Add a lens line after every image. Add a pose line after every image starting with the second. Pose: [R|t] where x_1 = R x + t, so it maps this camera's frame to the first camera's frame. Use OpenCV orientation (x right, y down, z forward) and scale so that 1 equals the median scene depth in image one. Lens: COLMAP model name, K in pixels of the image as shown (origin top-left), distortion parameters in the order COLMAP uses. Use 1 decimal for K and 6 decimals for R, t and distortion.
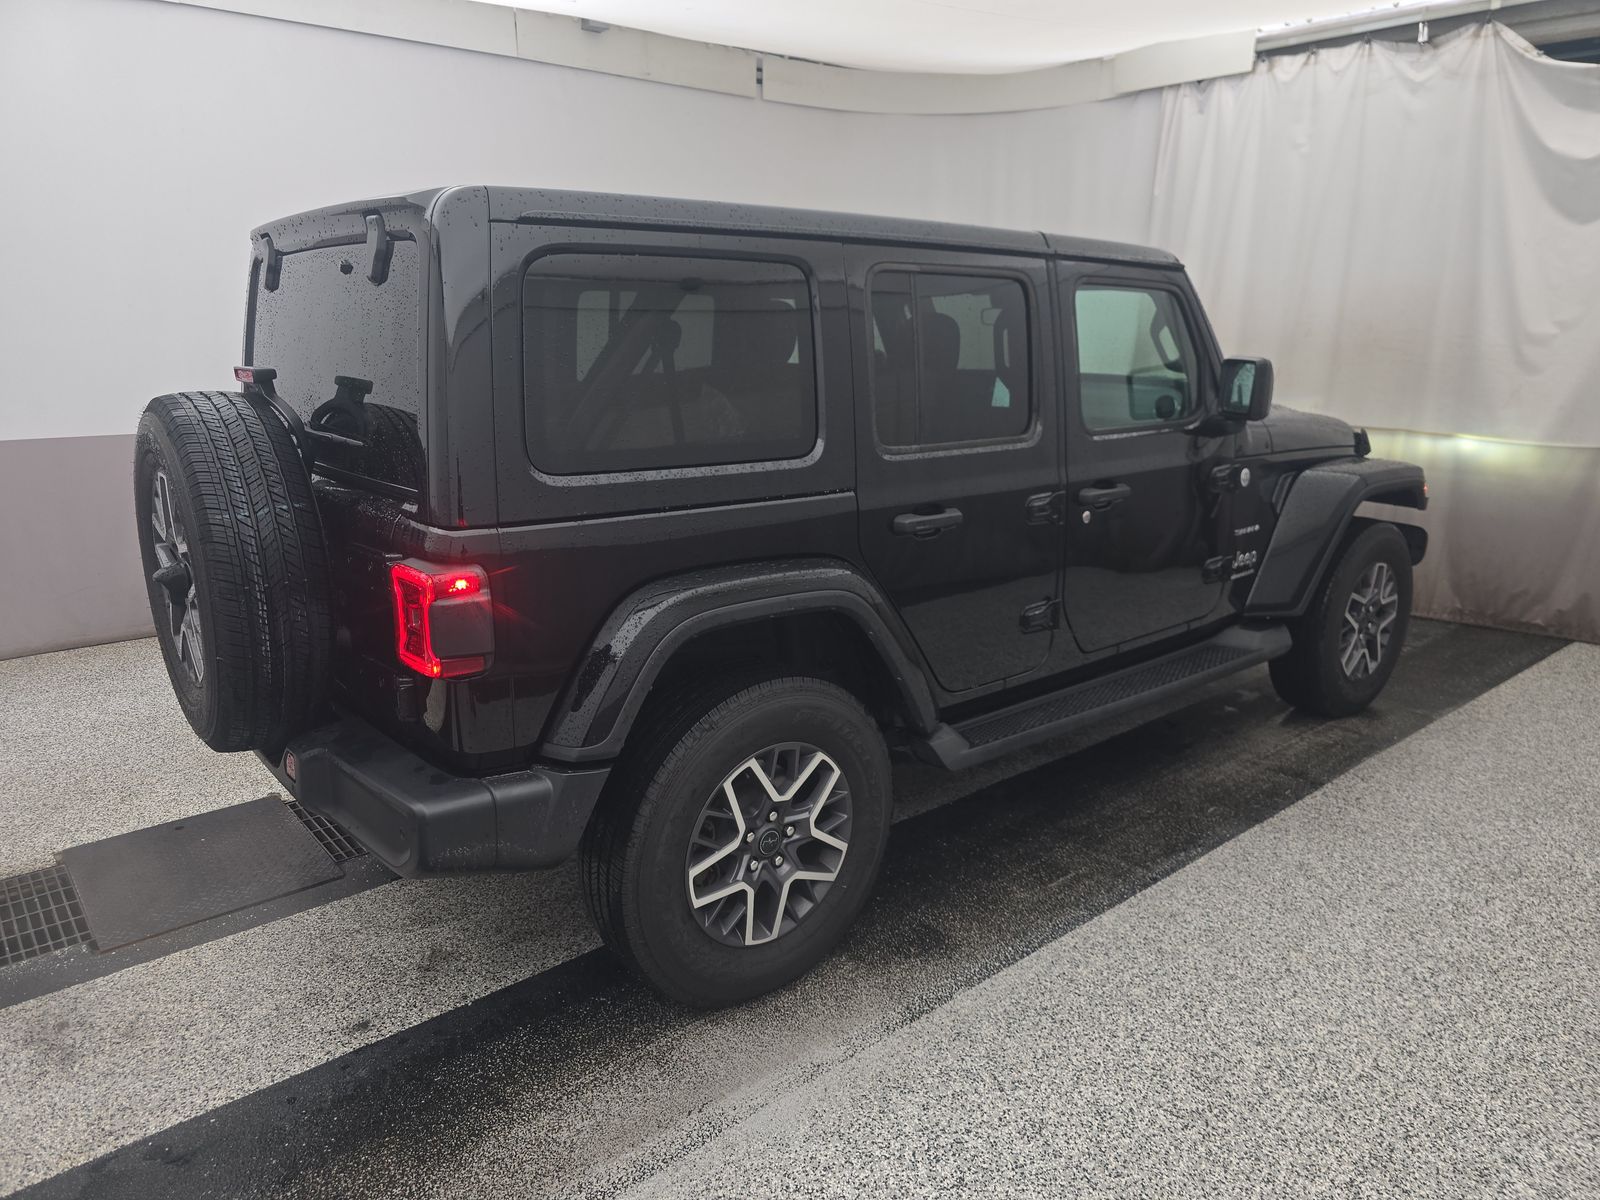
lens RADIAL K [[1083.6, 0, 803.3], [0, 1083.6, 606.6], [0, 0, 1]] dist [0.035327, -0.033162]
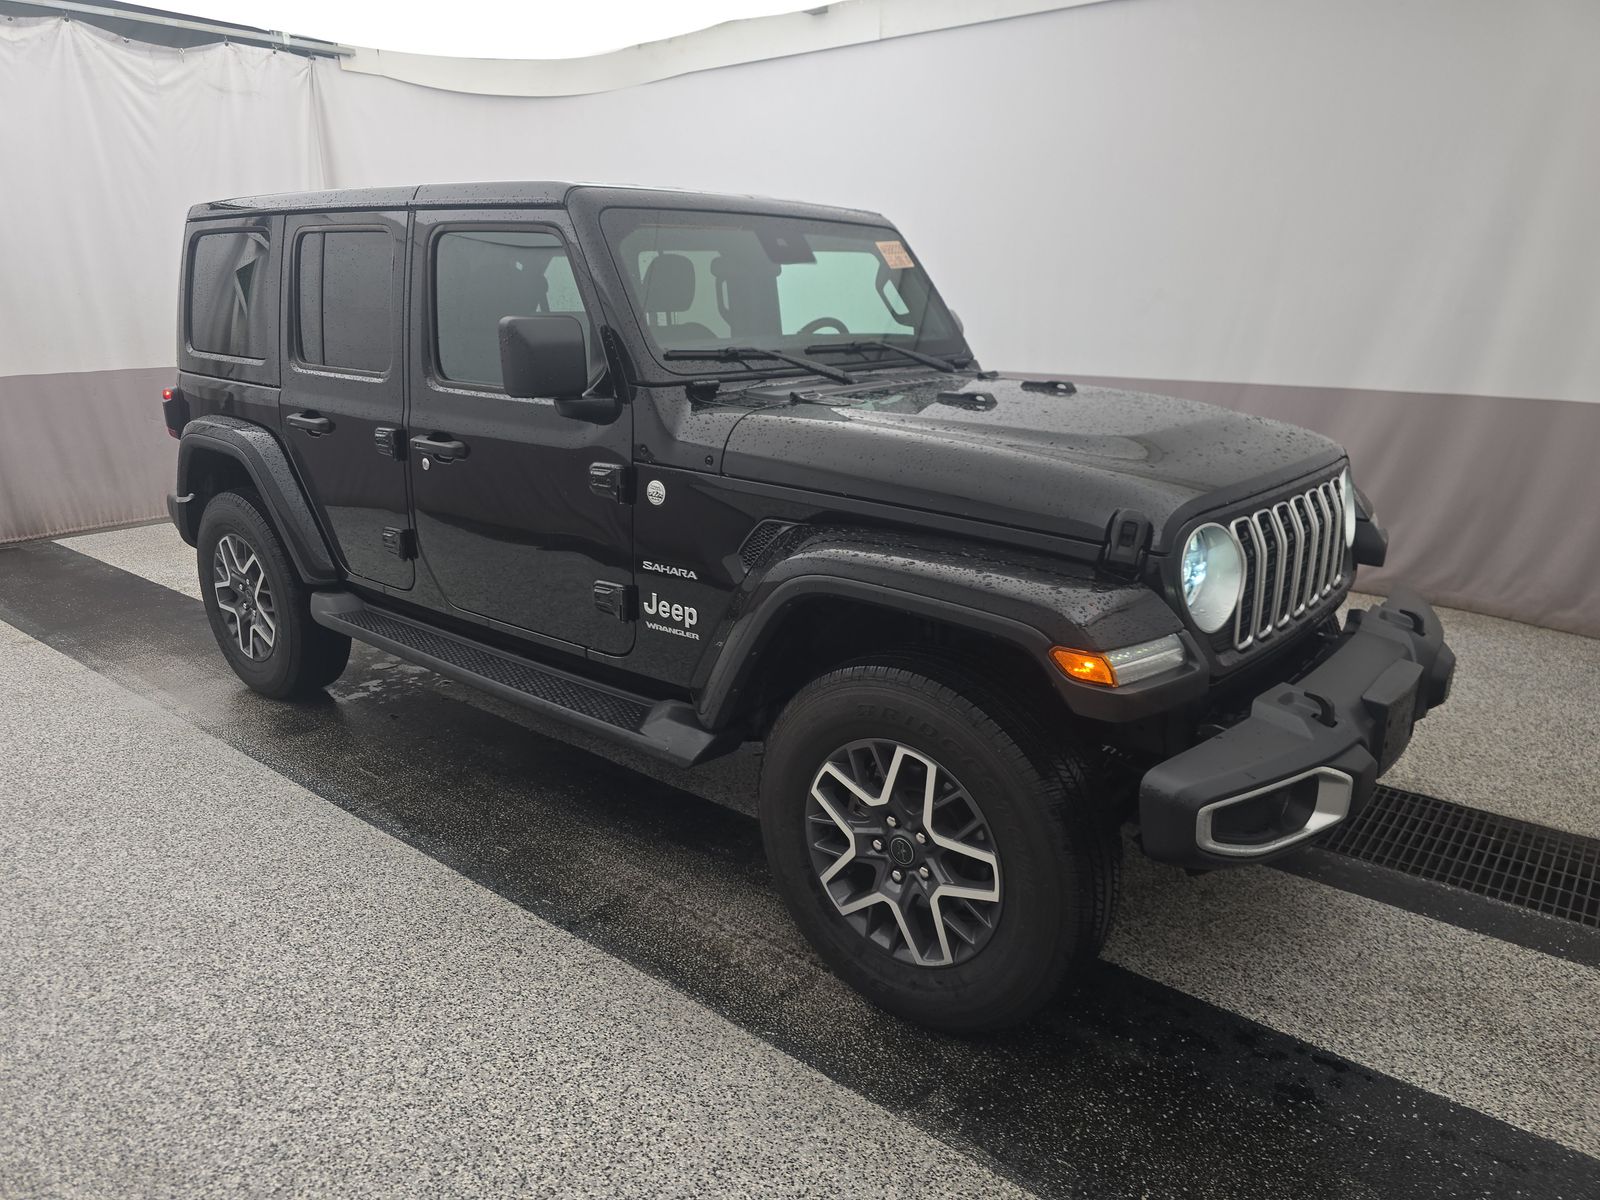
lens RADIAL K [[1083.6, 0, 803.3], [0, 1083.6, 606.6], [0, 0, 1]] dist [0.035327, -0.033162]
pose [[0.188943, 0.274944, -0.942712, 1.334734], [-0.260676, 0.939604, 0.221792, -0.276704], [0.946757, 0.203836, 0.249203, 1.109547]]
